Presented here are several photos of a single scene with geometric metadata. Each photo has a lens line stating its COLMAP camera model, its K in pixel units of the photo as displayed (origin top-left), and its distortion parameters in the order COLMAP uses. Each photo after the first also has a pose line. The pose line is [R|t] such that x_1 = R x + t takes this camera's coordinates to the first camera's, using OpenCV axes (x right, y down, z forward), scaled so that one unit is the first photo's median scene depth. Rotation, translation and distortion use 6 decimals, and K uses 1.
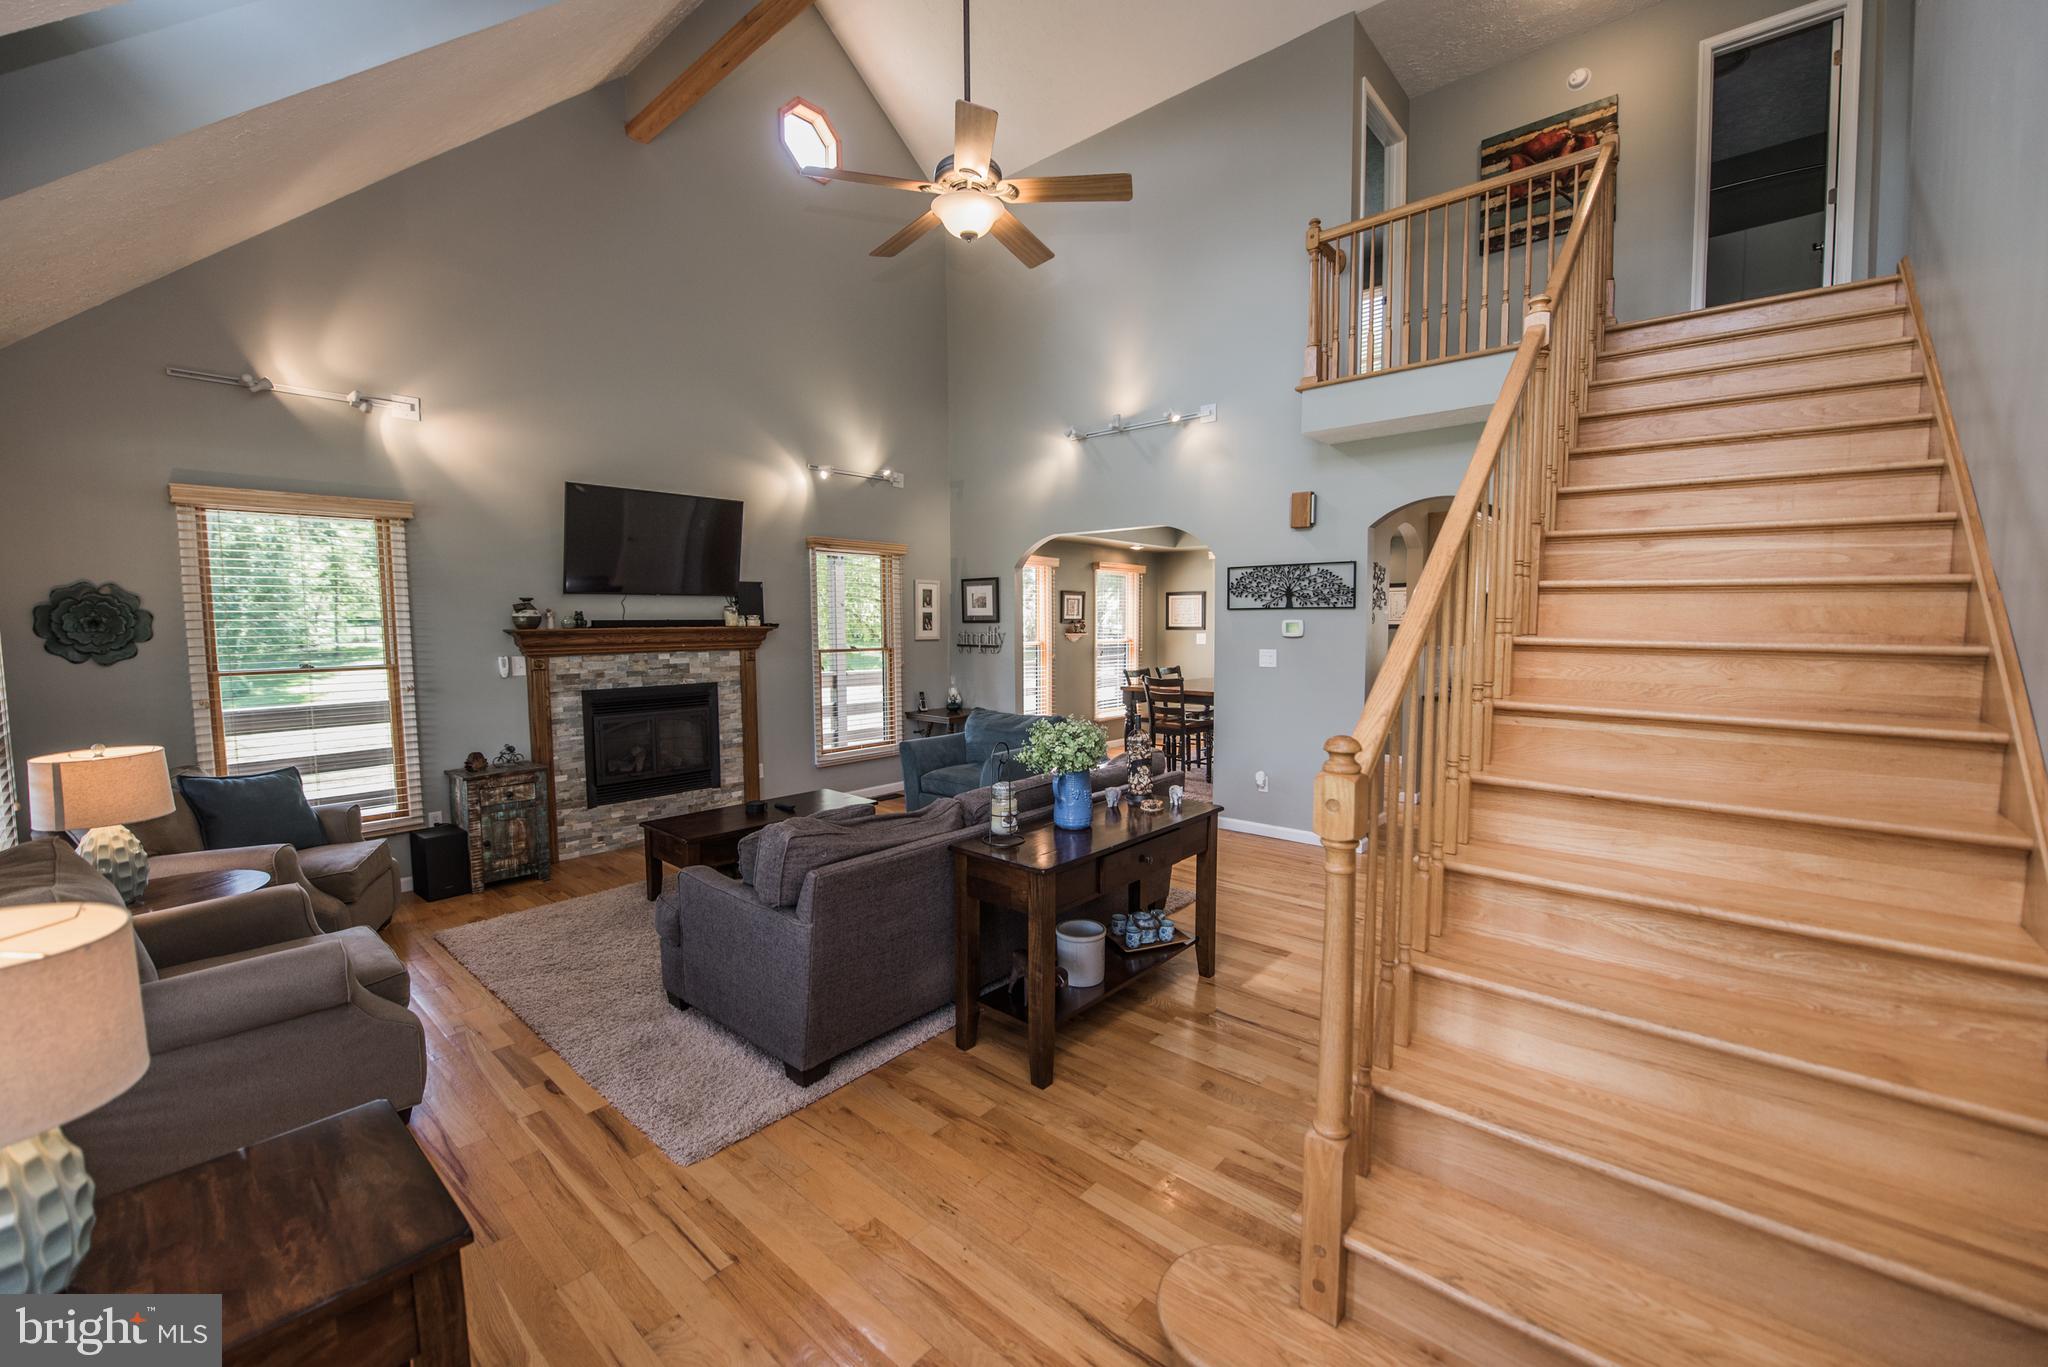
lens RADIAL K [[814.9, 0, 1019.4], [0, 814.9, 682.8], [0, 0, 1]] dist [-0.016594, -0.001538]
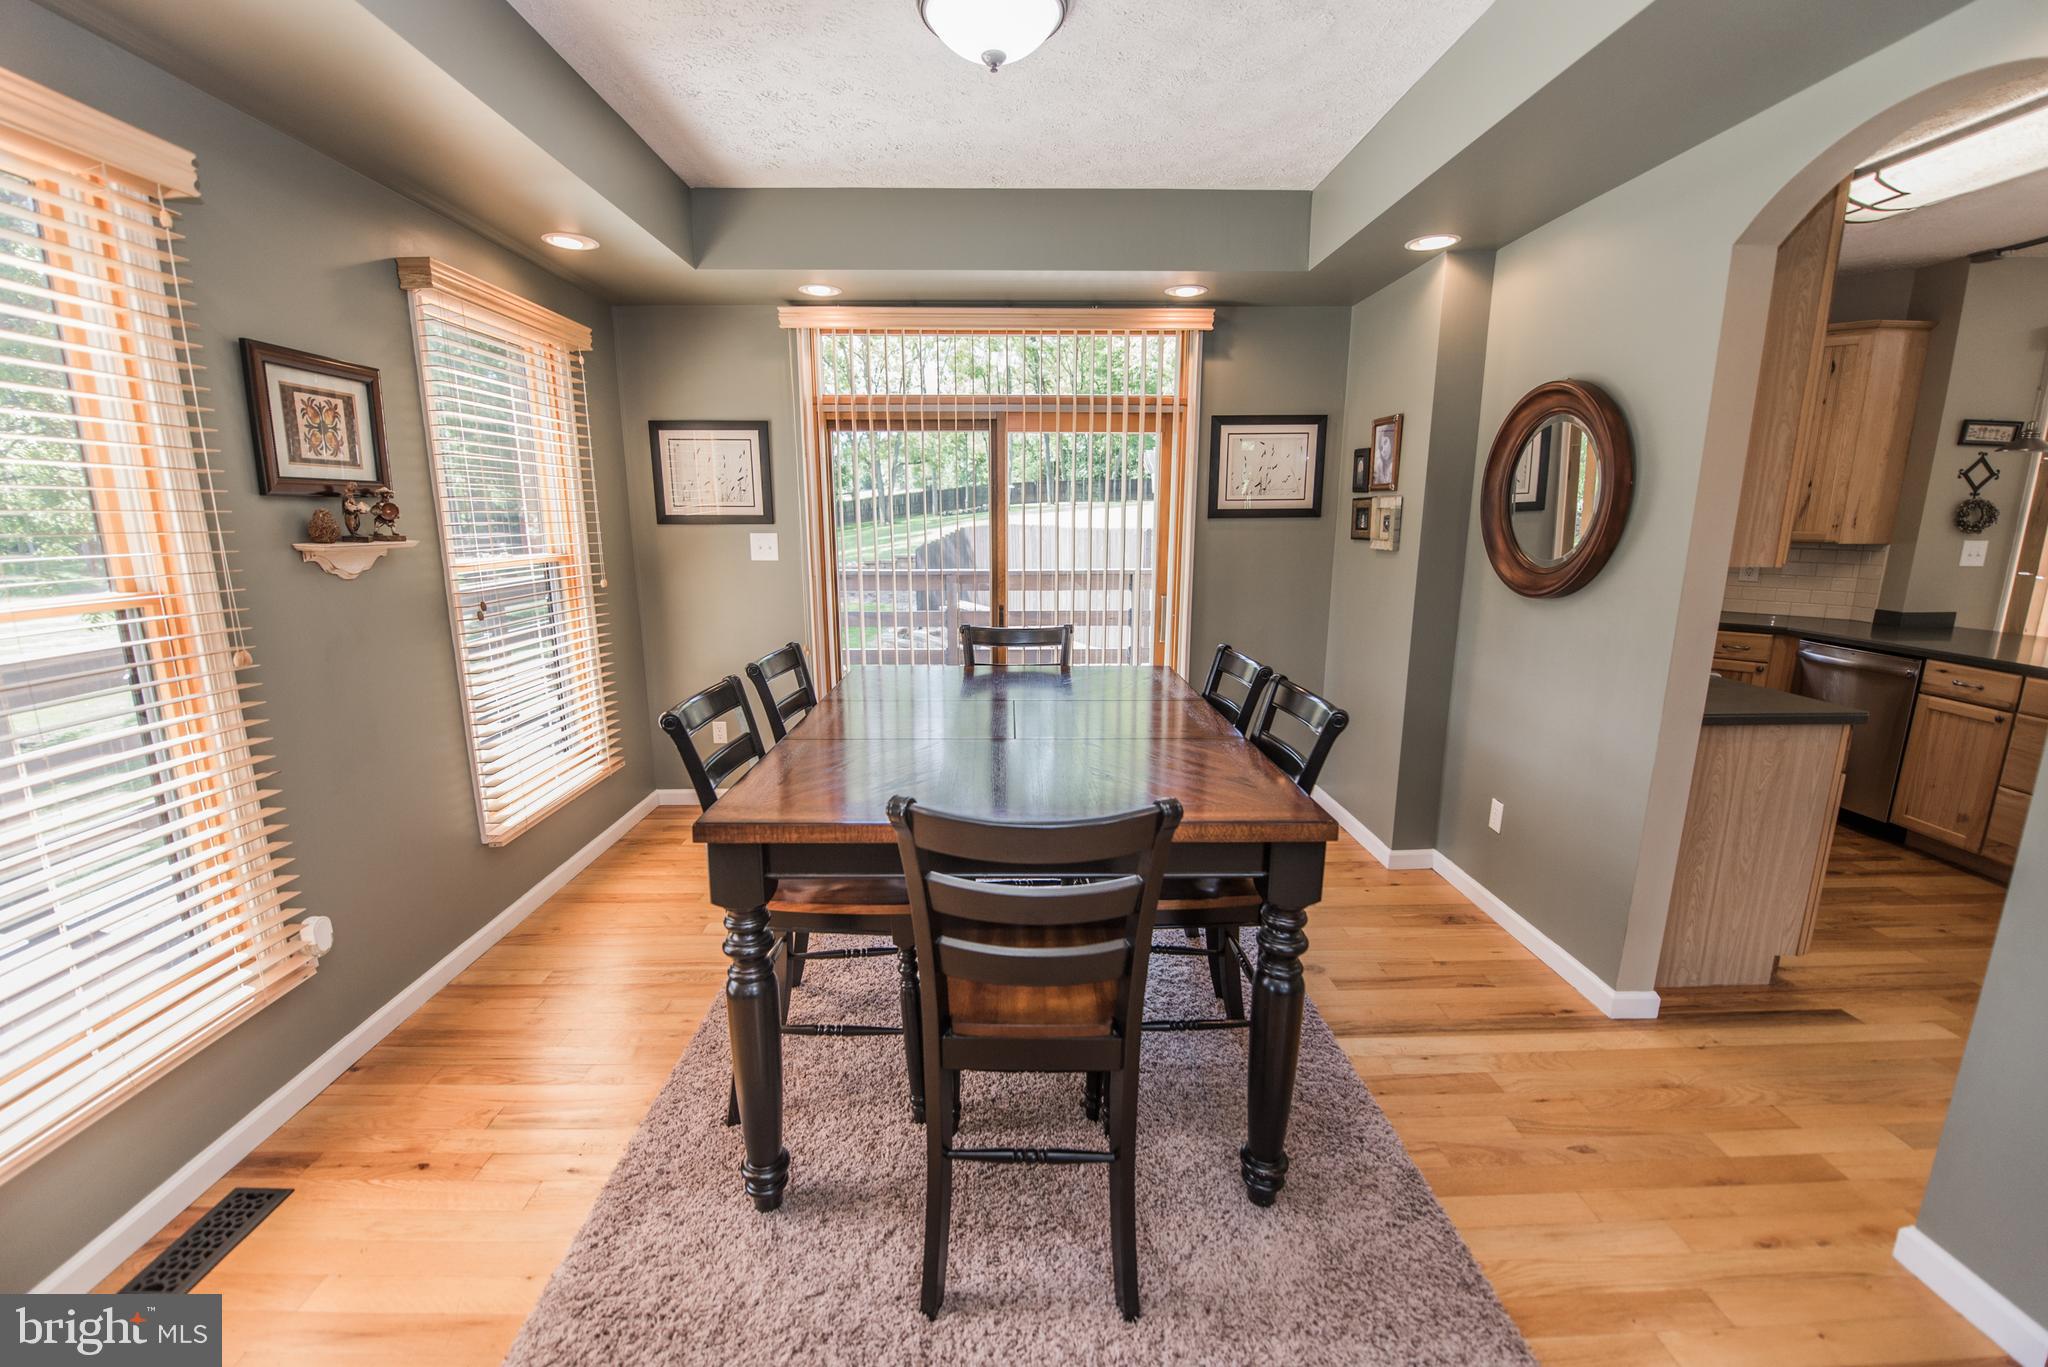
lens RADIAL K [[825.3, 0, 1020.5], [0, 825.3, 680.7], [0, 0, 1]] dist [-0.014643, -0.002052]
pose [[0.736539, -0.130029, 0.663779, 0.080888], [0.048642, 0.988990, 0.139762, -0.073029], [-0.674643, -0.070653, 0.734755, 1.139029]]
